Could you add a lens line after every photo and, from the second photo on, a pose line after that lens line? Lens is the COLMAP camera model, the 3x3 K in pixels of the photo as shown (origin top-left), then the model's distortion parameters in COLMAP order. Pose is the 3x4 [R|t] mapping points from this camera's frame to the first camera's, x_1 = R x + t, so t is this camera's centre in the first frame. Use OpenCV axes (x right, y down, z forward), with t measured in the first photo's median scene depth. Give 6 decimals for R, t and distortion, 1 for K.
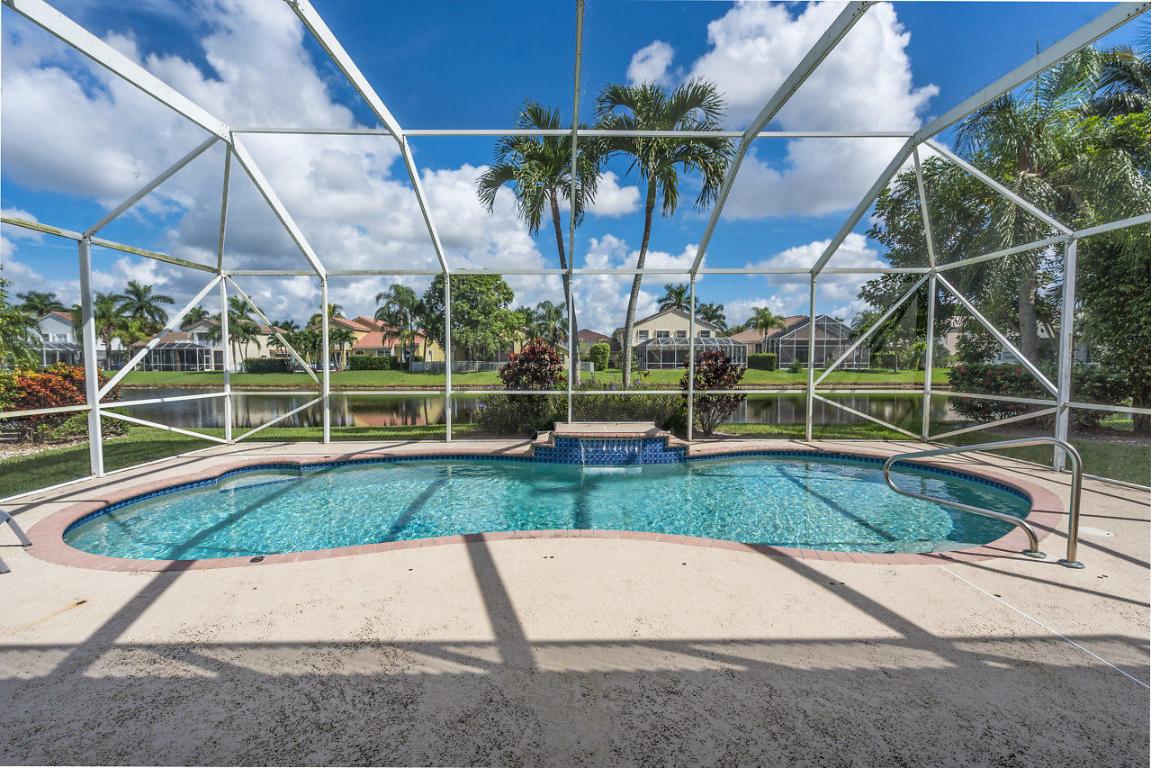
lens RADIAL K [[528.9, 0, 573.5], [0, 528.9, 398.5], [0, 0, 1]] dist [-0.001346, -0.000225]
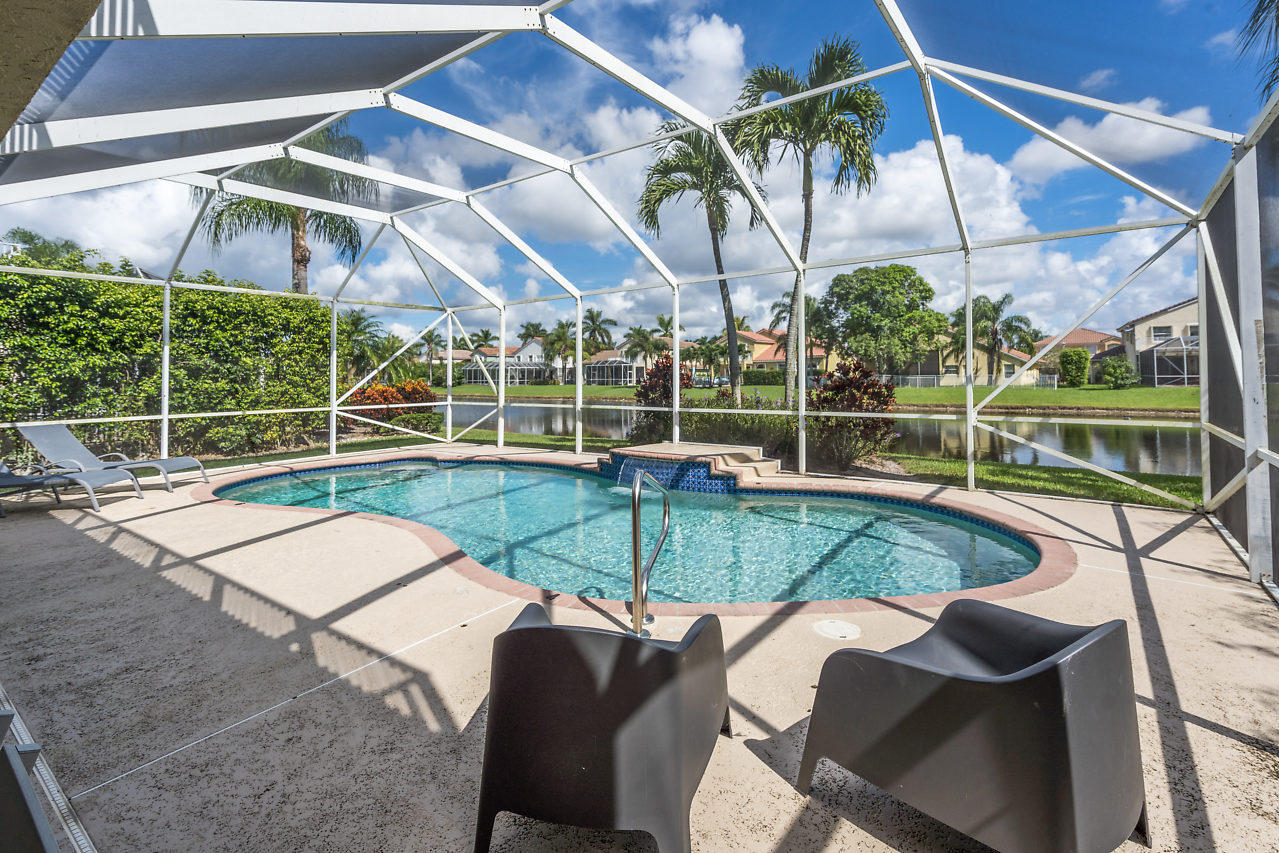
lens RADIAL K [[607.6, 0, 639.9], [0, 607.6, 354.2], [0, 0, 1]] dist [-0.001761, 0.000447]
pose [[0.795921, -0.026858, -0.604804, 0.589797], [-0.036394, 0.995086, -0.092084, -0.007684], [0.604305, 0.095303, 0.791033, 0.096124]]
